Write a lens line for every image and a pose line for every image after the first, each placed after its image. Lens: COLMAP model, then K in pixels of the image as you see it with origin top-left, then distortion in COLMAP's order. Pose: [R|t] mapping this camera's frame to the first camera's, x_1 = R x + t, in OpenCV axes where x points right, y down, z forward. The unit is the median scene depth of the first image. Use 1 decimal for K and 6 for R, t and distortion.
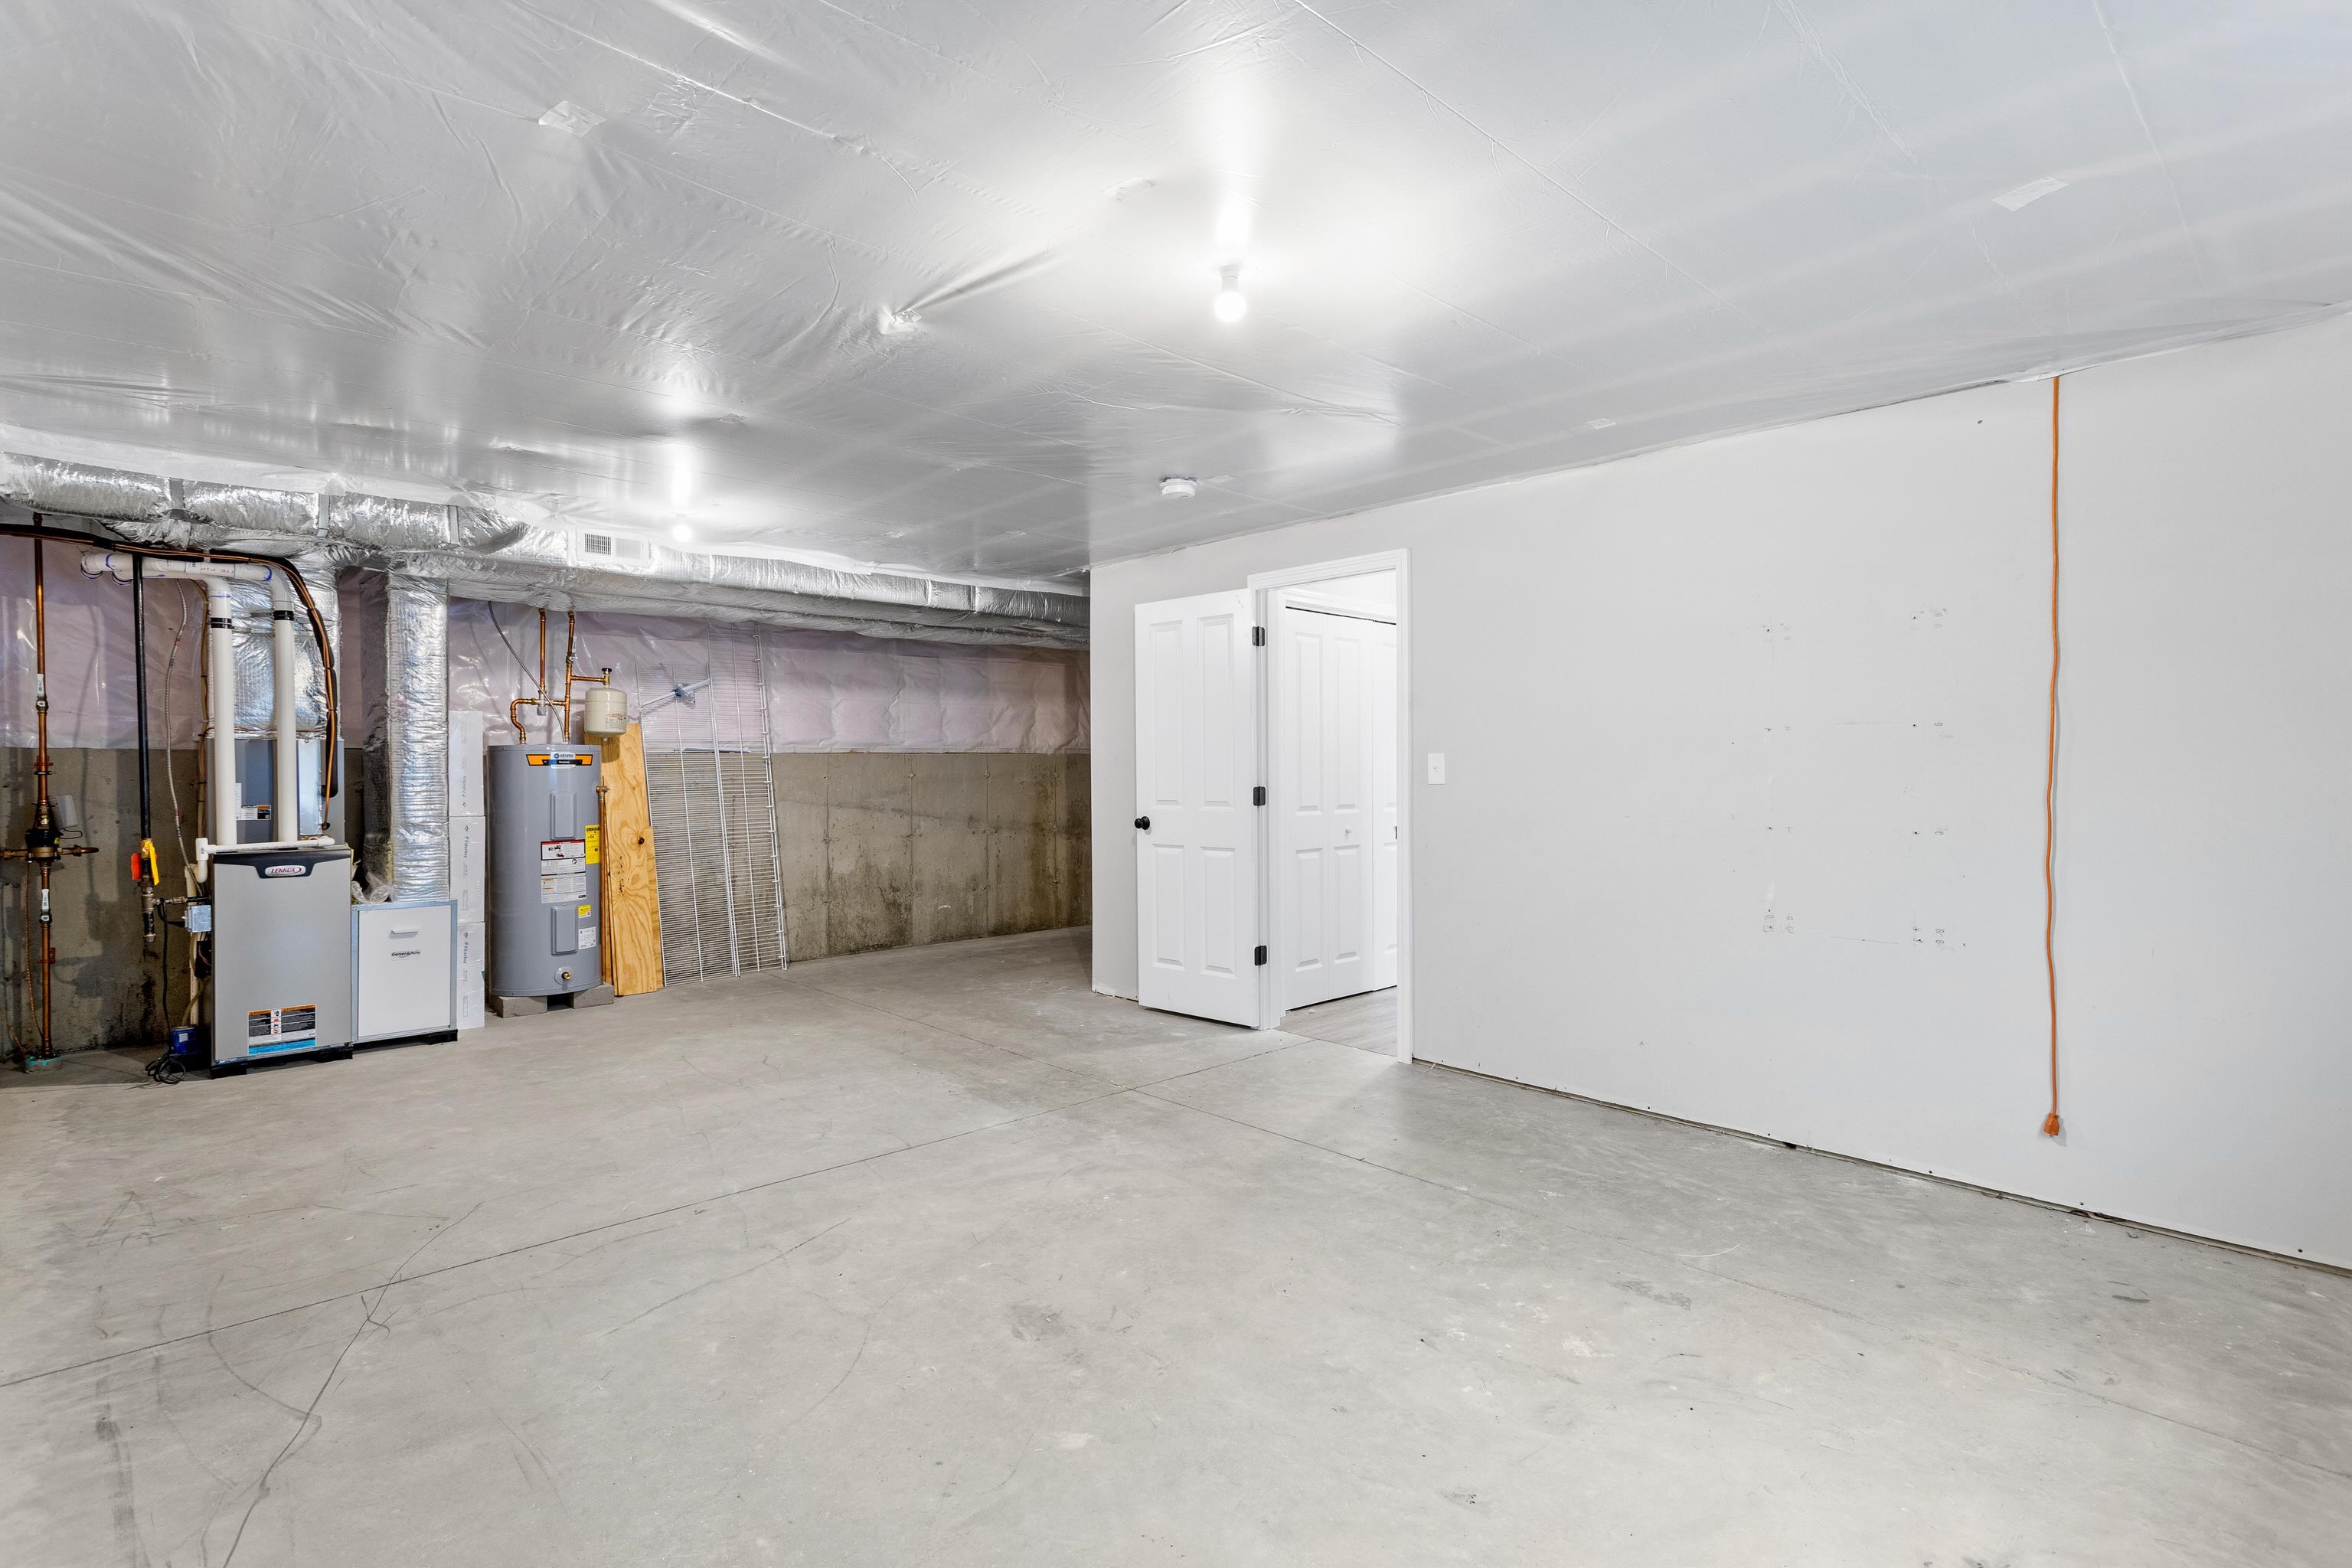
lens RADIAL K [[1119.5, 0, 1183.5], [0, 1119.5, 778.9], [0, 0, 1]] dist [0.001507, -0.000110]
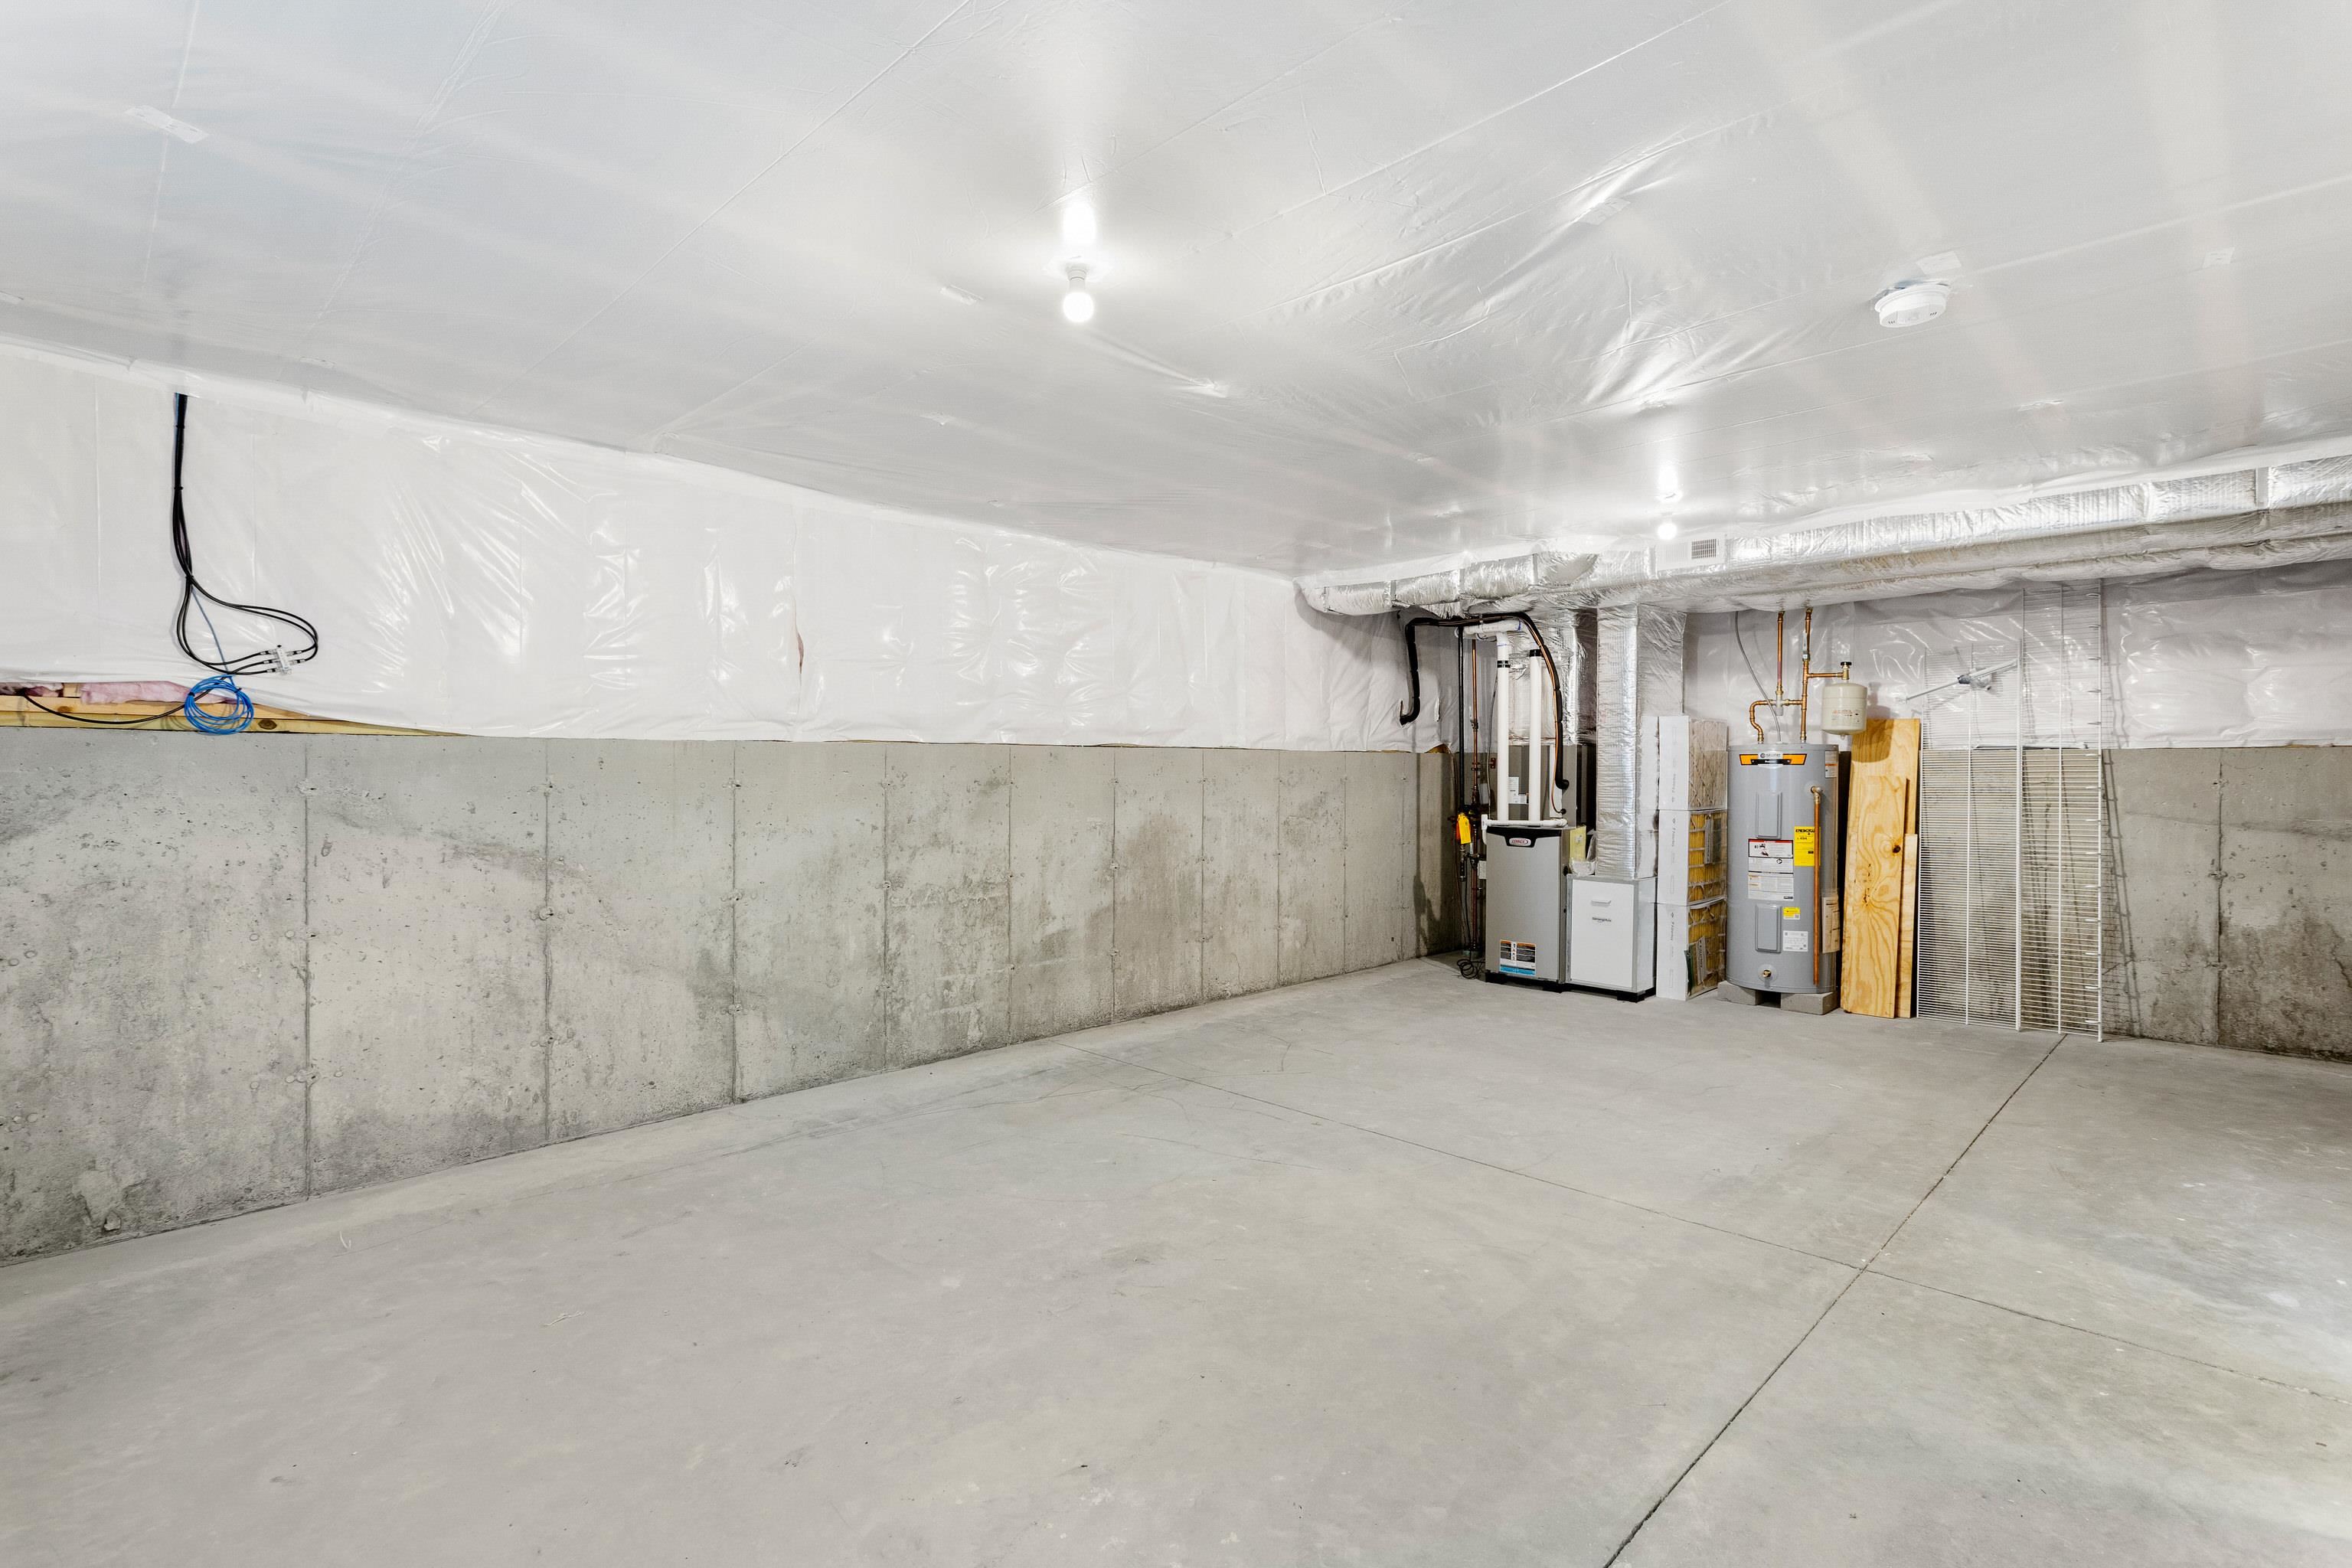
lens RADIAL K [[1119.5, 0, 1184.7], [0, 1119.5, 774.3], [0, 0, 1]] dist [0.001507, -0.000110]
pose [[0.033090, 0.009396, -0.999408, 0.532539], [-0.013820, 0.999865, 0.008942, -0.006402], [0.999357, 0.013516, 0.033216, 0.538210]]
